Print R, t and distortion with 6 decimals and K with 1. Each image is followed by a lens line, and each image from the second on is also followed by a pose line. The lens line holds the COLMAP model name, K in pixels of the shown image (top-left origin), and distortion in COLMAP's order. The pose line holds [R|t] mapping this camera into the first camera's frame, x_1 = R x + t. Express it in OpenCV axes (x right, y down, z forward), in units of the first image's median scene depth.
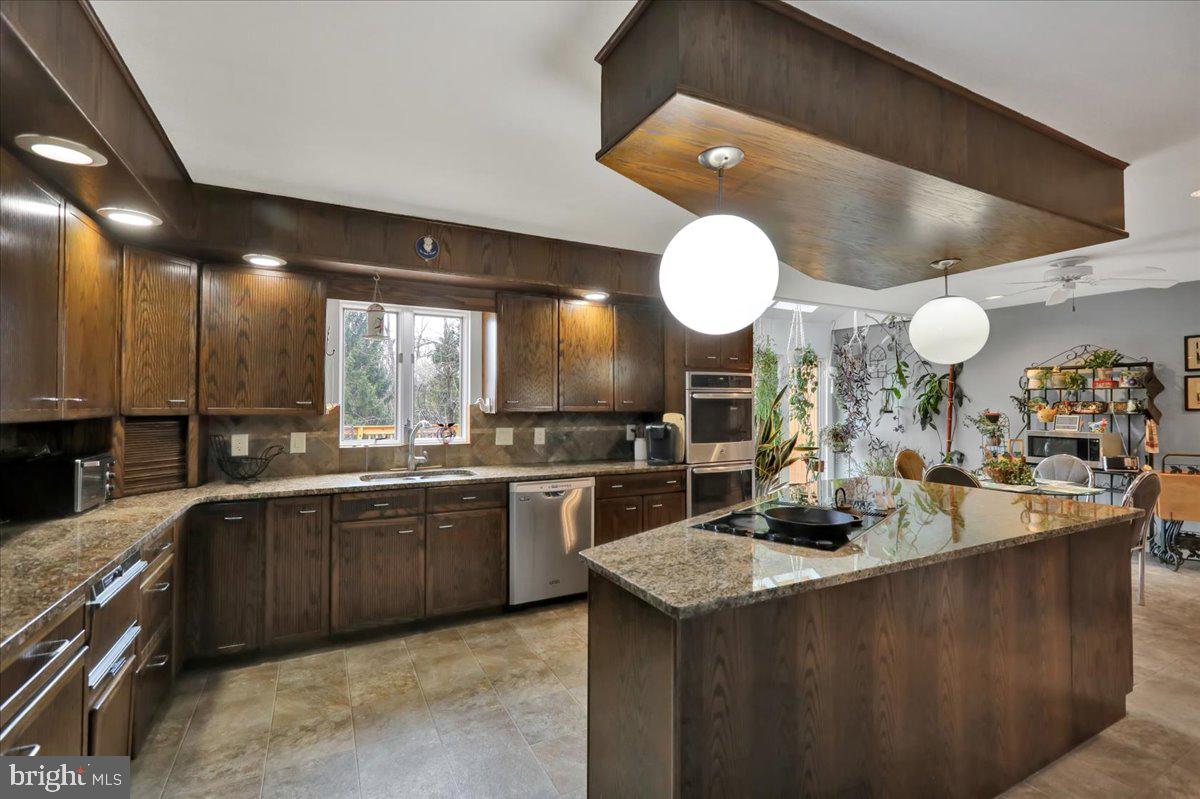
lens RADIAL K [[534.0, 0, 598.1], [0, 534.0, 399.0], [0, 0, 1]] dist [0.001197, -0.000179]
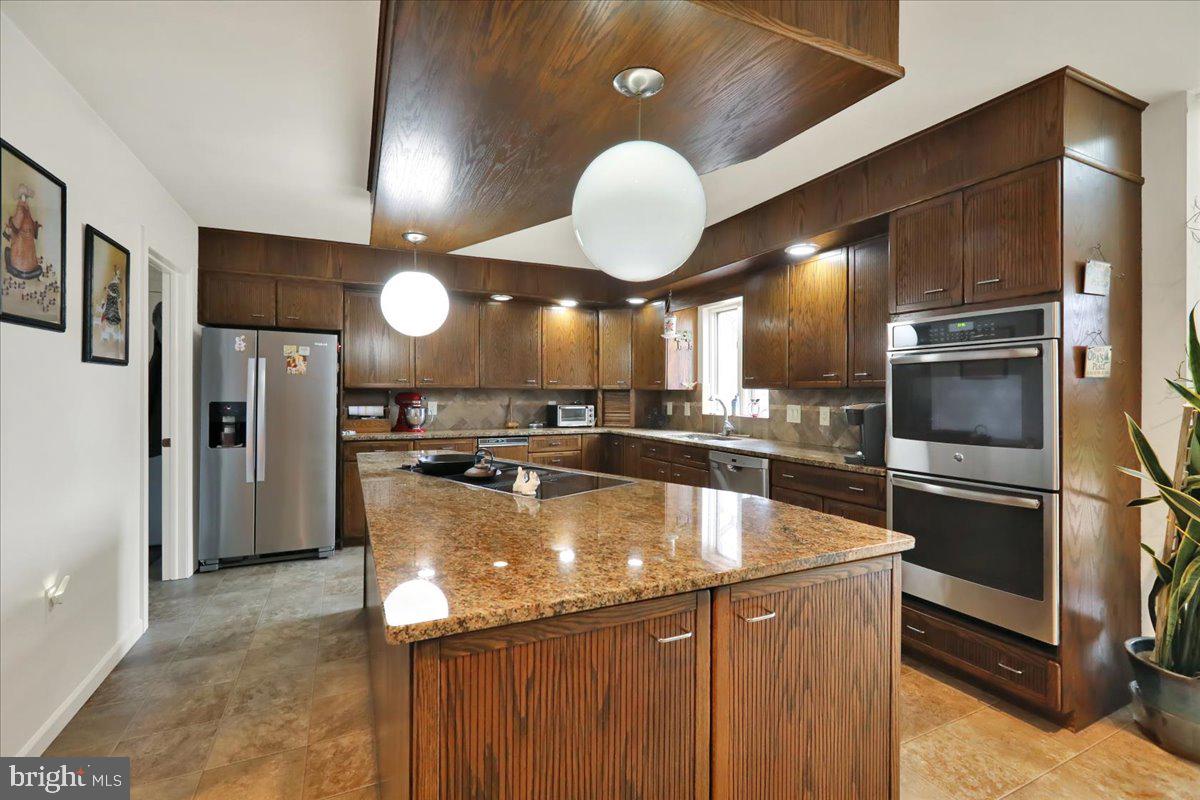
lens RADIAL K [[534.0, 0, 600.0], [0, 534.0, 392.7], [0, 0, 1]] dist [0.001197, -0.000179]
pose [[-0.039091, -0.001887, -0.999234, 1.019193], [0.006535, 0.999976, -0.002144, 0.039661], [0.999214, -0.006613, -0.039078, 0.862997]]
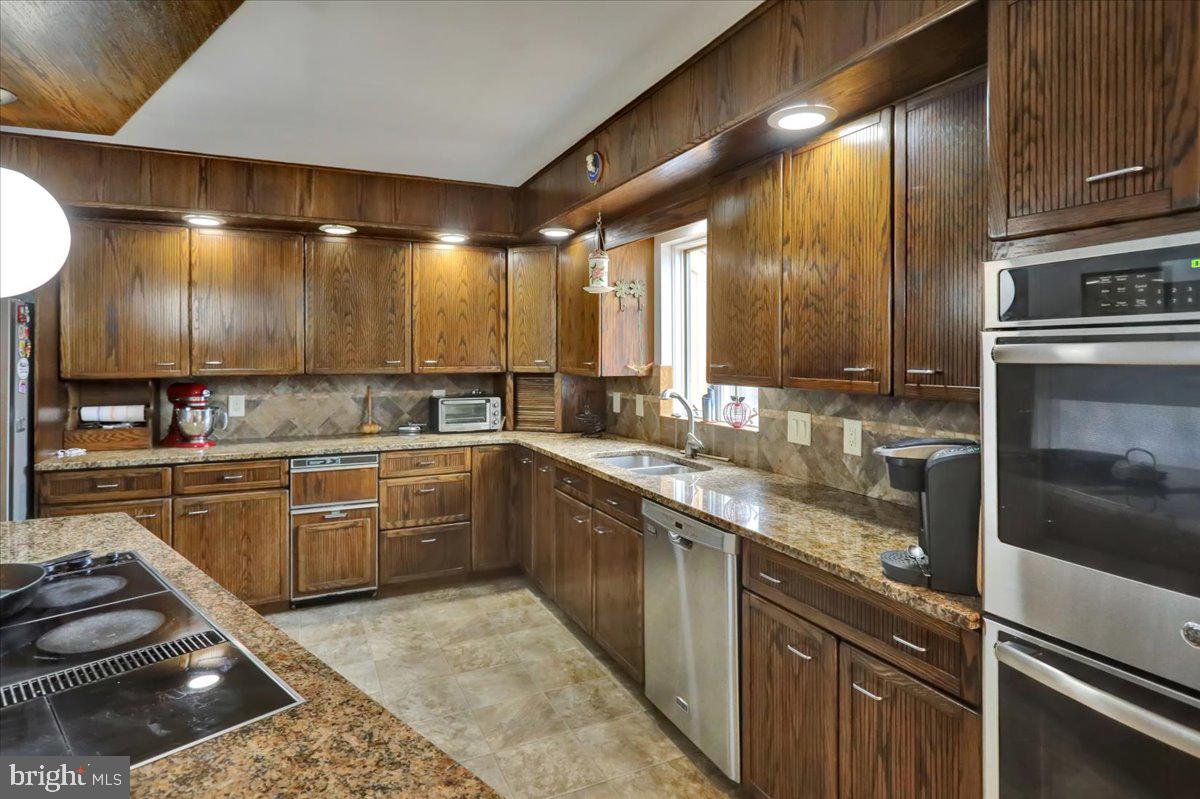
lens RADIAL K [[645.3, 0, 591.7], [0, 645.3, 359.1], [0, 0, 1]] dist [-0.001372, 0.000967]
pose [[-0.055095, 0.005824, -0.998464, 0.619540], [0.011838, 0.999917, 0.005180, -0.007678], [0.998411, -0.011534, -0.055159, 1.039555]]
